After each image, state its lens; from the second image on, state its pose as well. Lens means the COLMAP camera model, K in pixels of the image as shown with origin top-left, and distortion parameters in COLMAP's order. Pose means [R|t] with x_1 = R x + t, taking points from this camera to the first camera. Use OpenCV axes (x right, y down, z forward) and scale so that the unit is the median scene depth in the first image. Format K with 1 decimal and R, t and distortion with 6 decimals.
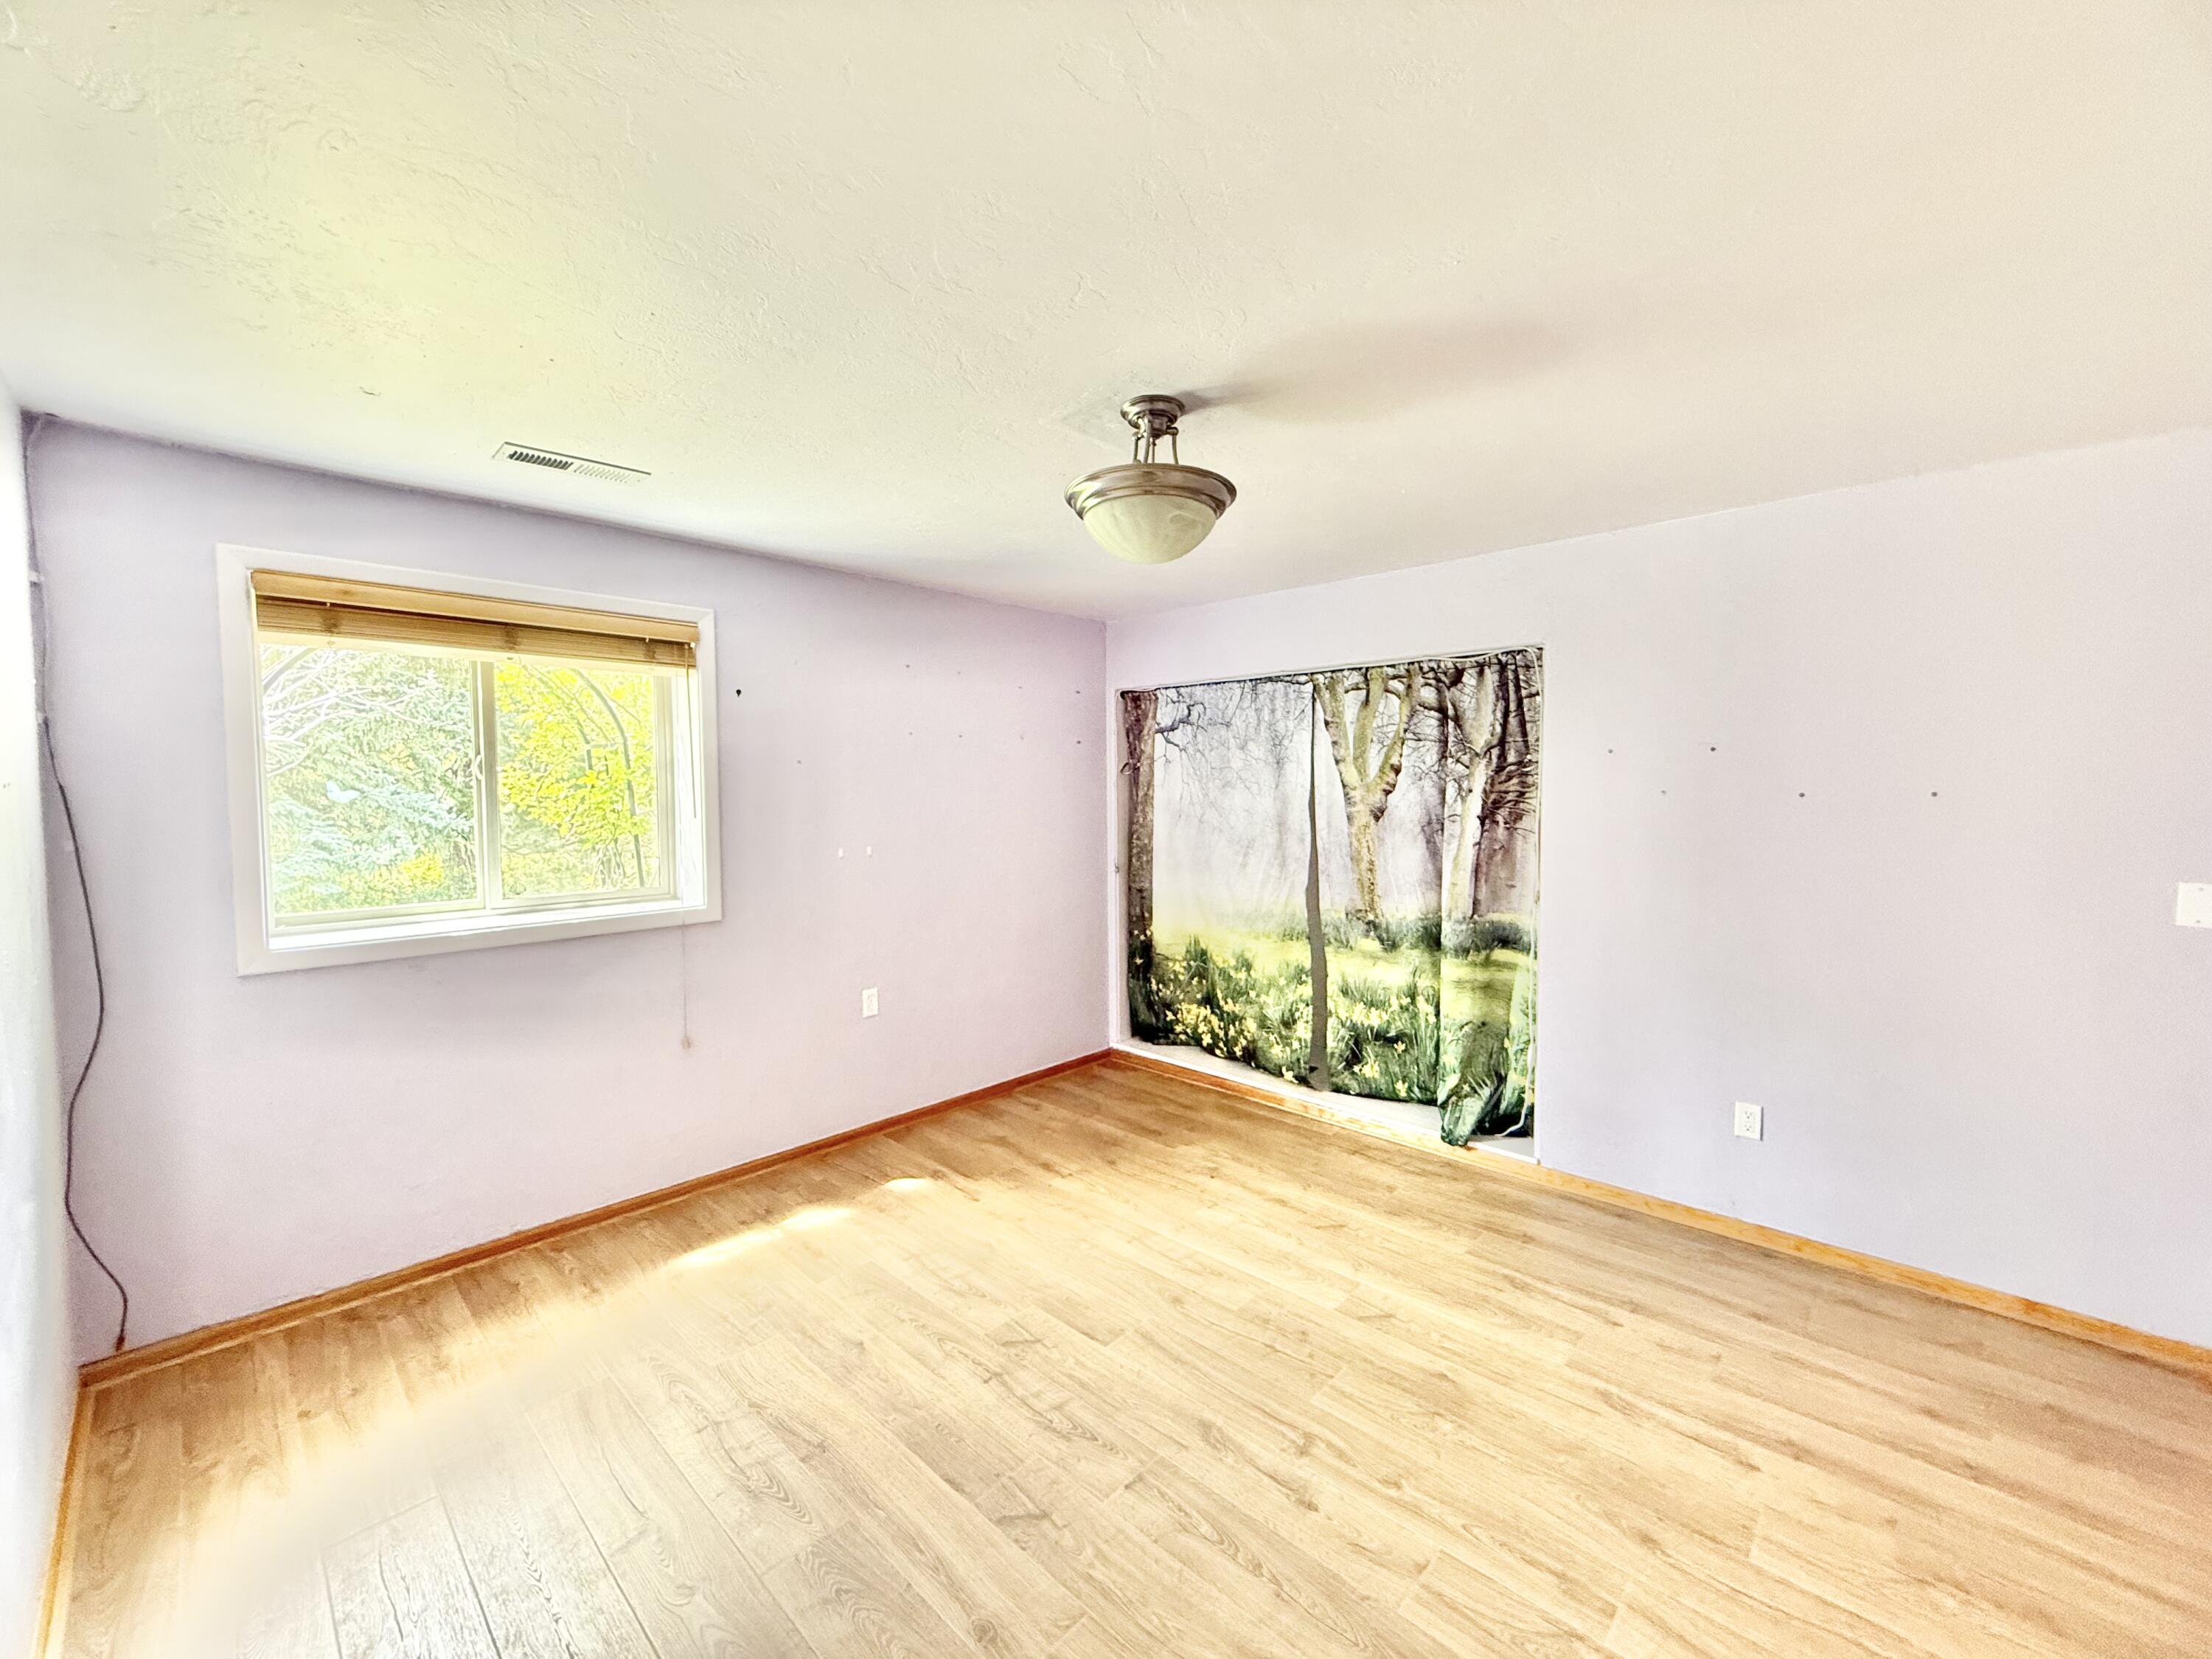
lens RADIAL K [[881.0, 0, 1104.4], [0, 881.0, 831.9], [0, 0, 1]] dist [-0.000172, -0.000317]
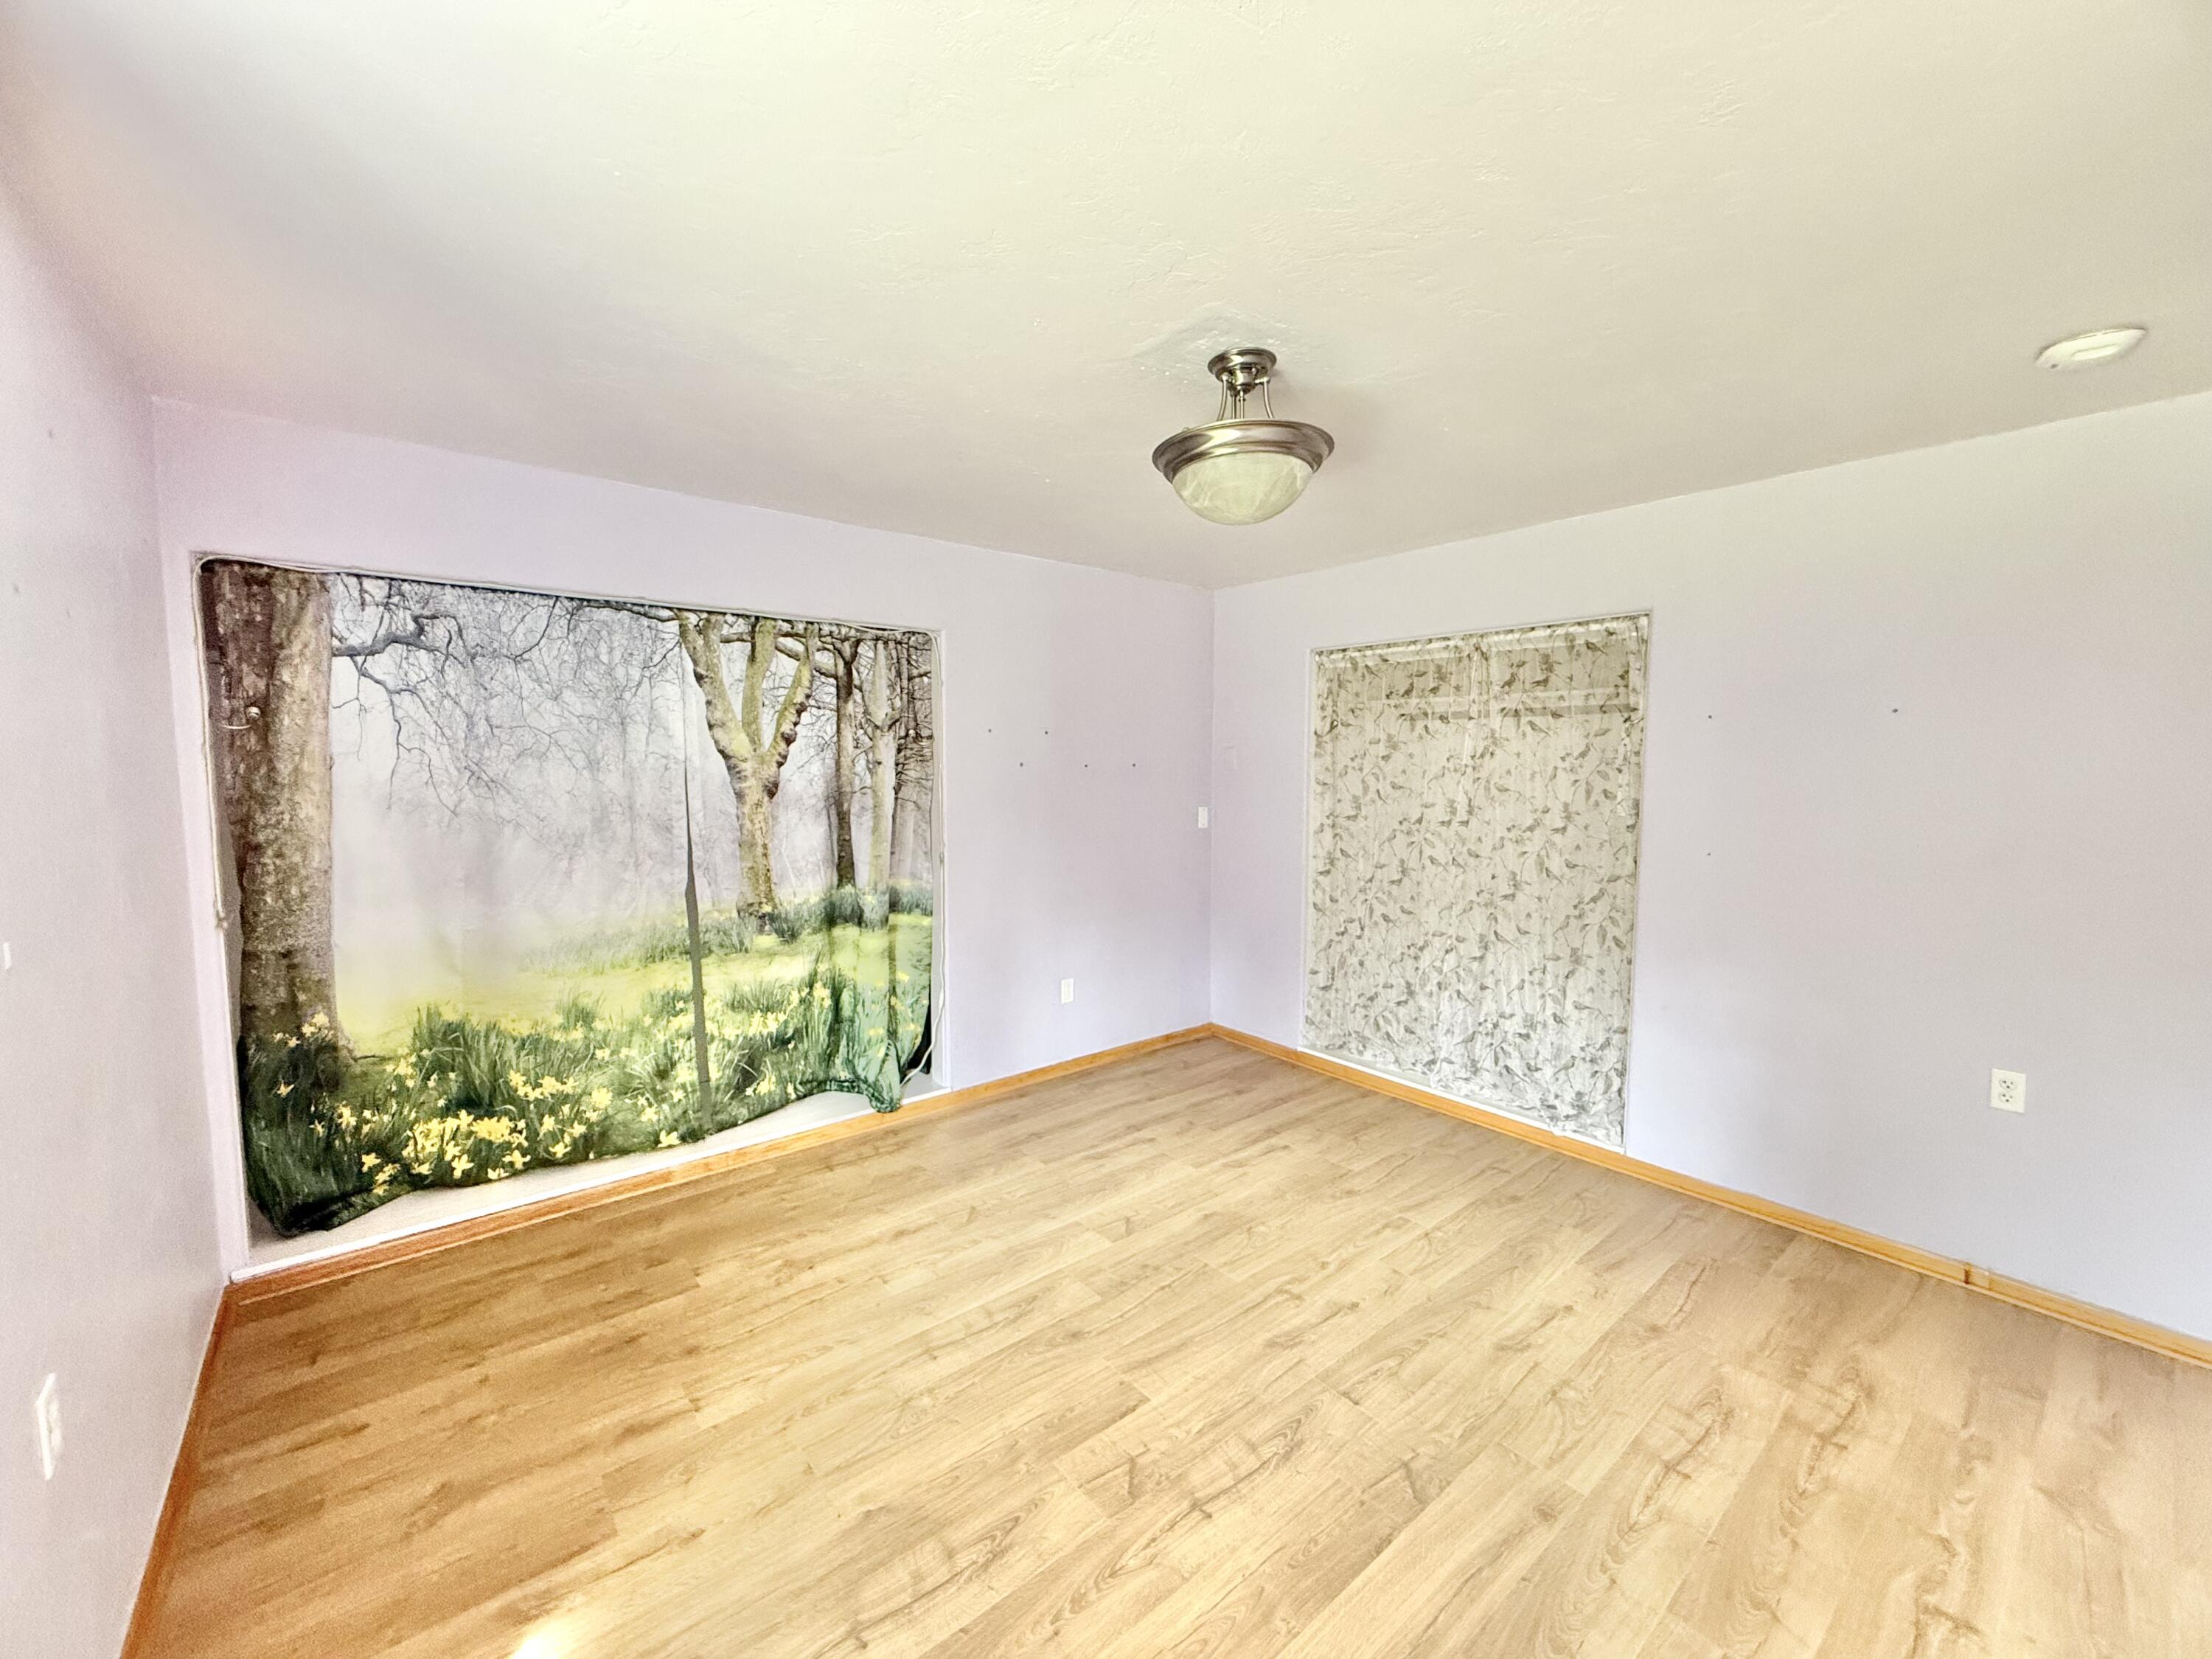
lens RADIAL K [[881.0, 0, 1104.5], [0, 881.0, 829.0], [0, 0, 1]] dist [-0.000172, -0.000317]
pose [[0.123925, -0.074767, 0.989471, -0.497217], [0.046076, 0.996515, 0.069529, -0.025956], [-0.991221, 0.036975, 0.126938, 0.549297]]
